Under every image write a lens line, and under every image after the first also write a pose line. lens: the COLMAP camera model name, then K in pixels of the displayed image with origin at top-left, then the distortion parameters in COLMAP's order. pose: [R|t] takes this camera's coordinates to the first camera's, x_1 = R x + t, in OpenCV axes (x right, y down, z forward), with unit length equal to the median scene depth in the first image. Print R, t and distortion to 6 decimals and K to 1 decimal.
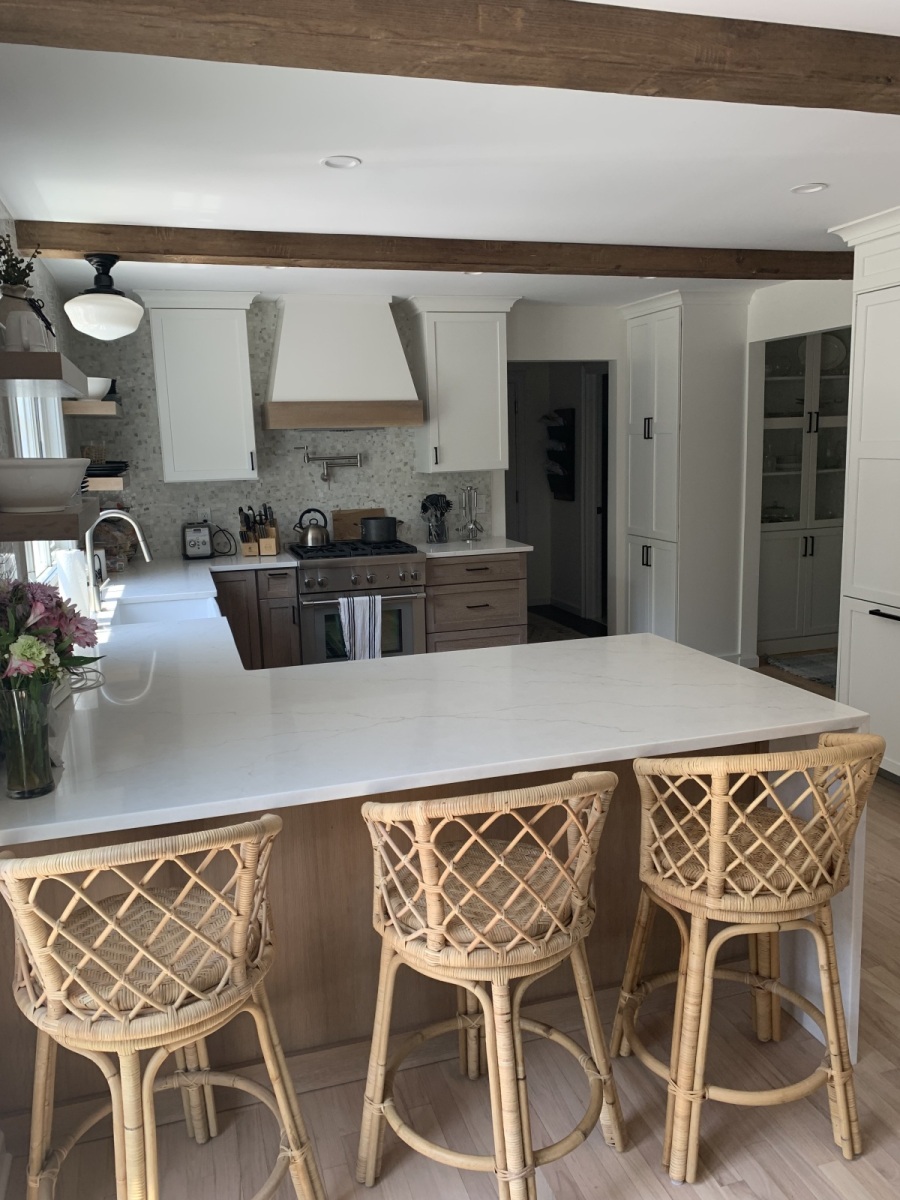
lens RADIAL K [[939.0, 0, 445.5], [0, 939.0, 608.0], [0, 0, 1]] dist [0.052489, -0.044845]
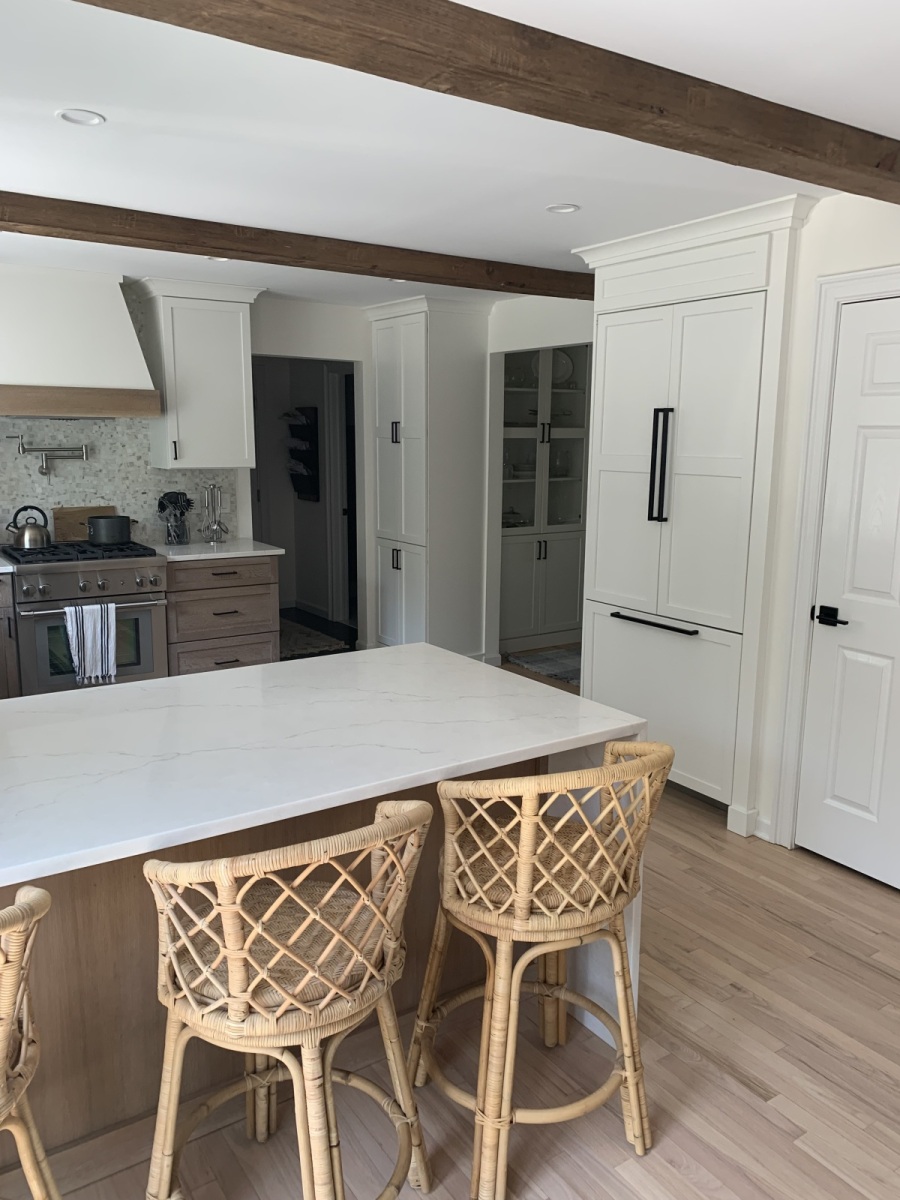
lens RADIAL K [[939.0, 0, 459.5], [0, 939.0, 609.3], [0, 0, 1]] dist [0.052489, -0.044845]
pose [[0.955188, -0.016557, 0.295536, -0.053447], [0.015445, 0.999862, 0.006096, -0.019790], [-0.295596, -0.001258, 0.955312, 0.069698]]
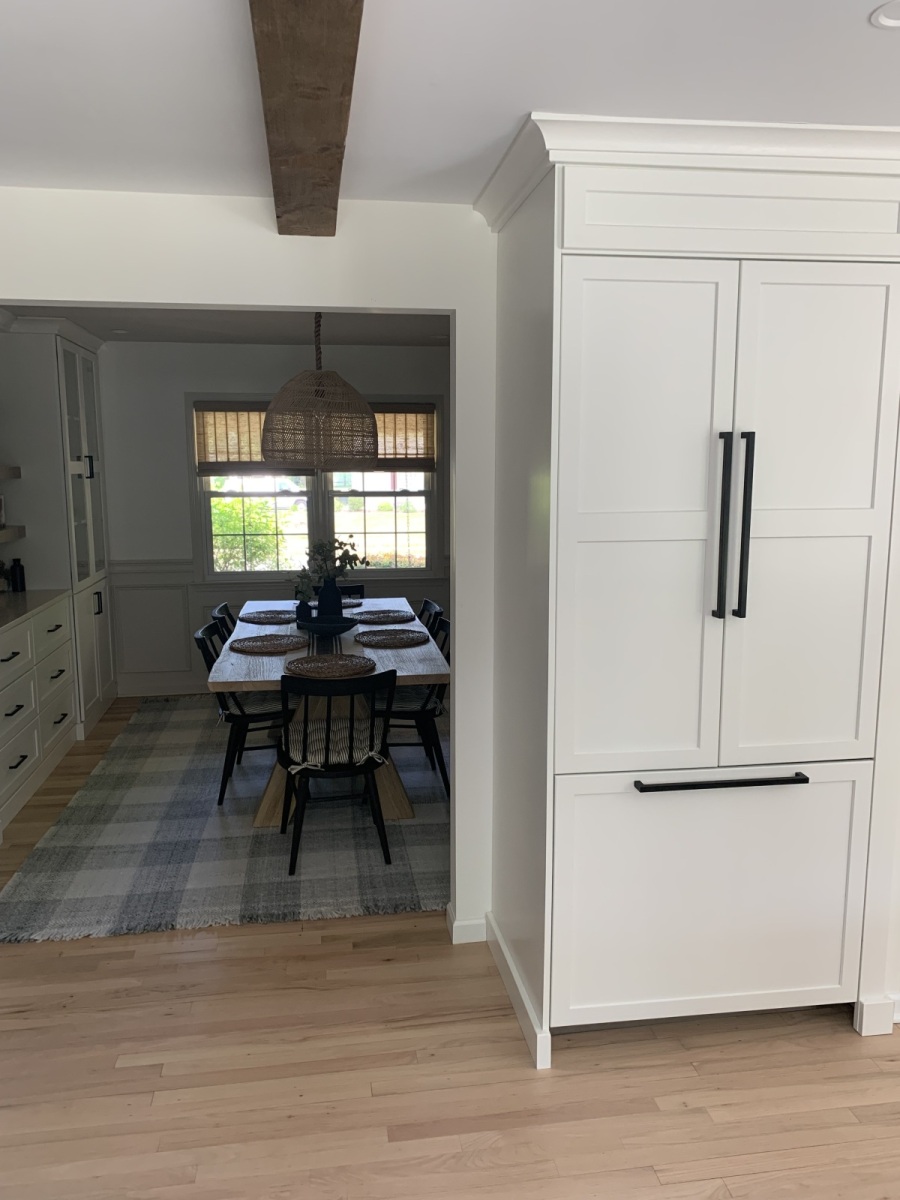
lens RADIAL K [[939.0, 0, 459.1], [0, 939.0, 611.5], [0, 0, 1]] dist [0.052489, -0.044845]
pose [[0.140783, -0.134158, 0.980909, -0.277331], [0.175126, 0.978527, 0.108697, -0.360047], [-0.974428, 0.156480, 0.161255, 1.844625]]
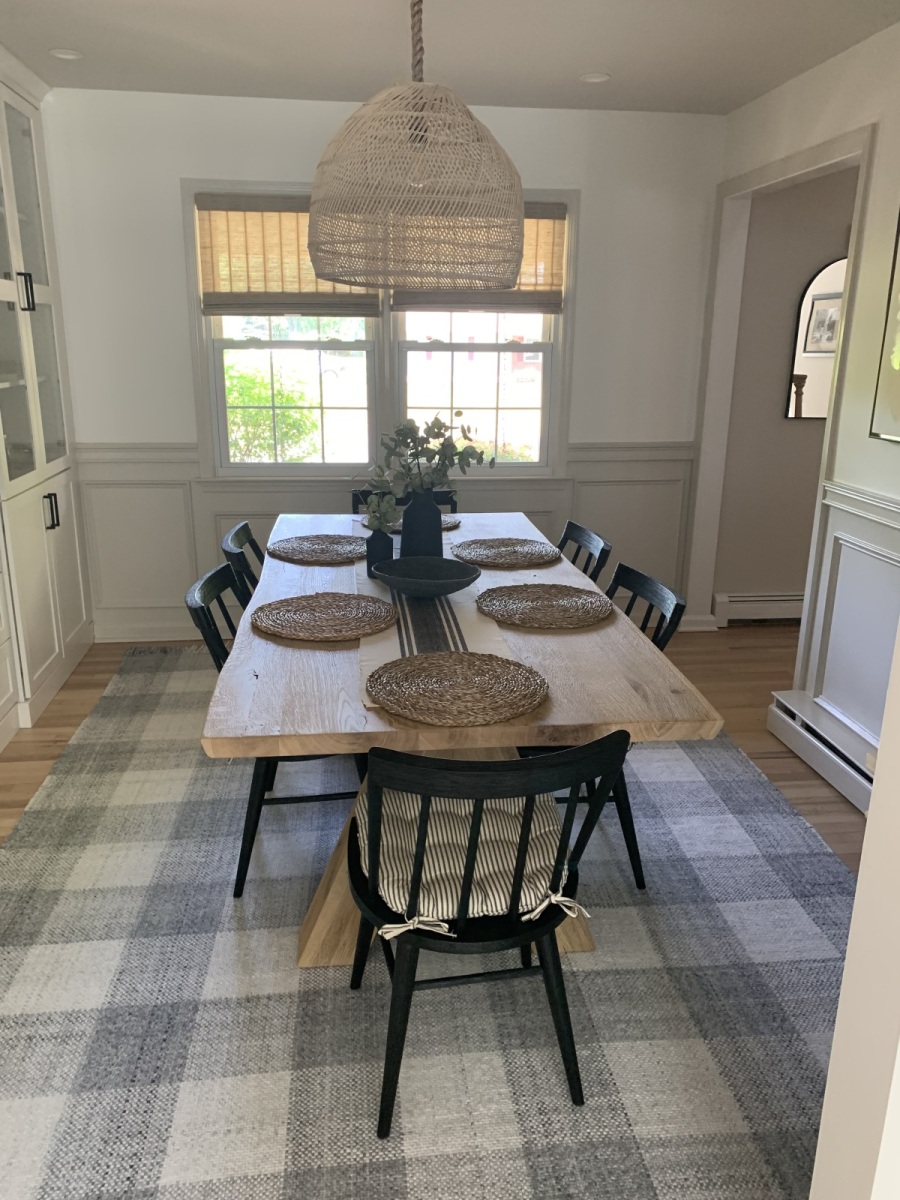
lens RADIAL K [[939.0, 0, 453.2], [0, 939.0, 610.3], [0, 0, 1]] dist [0.052489, -0.044845]
pose [[0.176190, -0.255191, 0.950702, 0.592721], [0.159765, 0.960419, 0.228190, -0.374388], [-0.971304, 0.111684, 0.209987, 2.190124]]
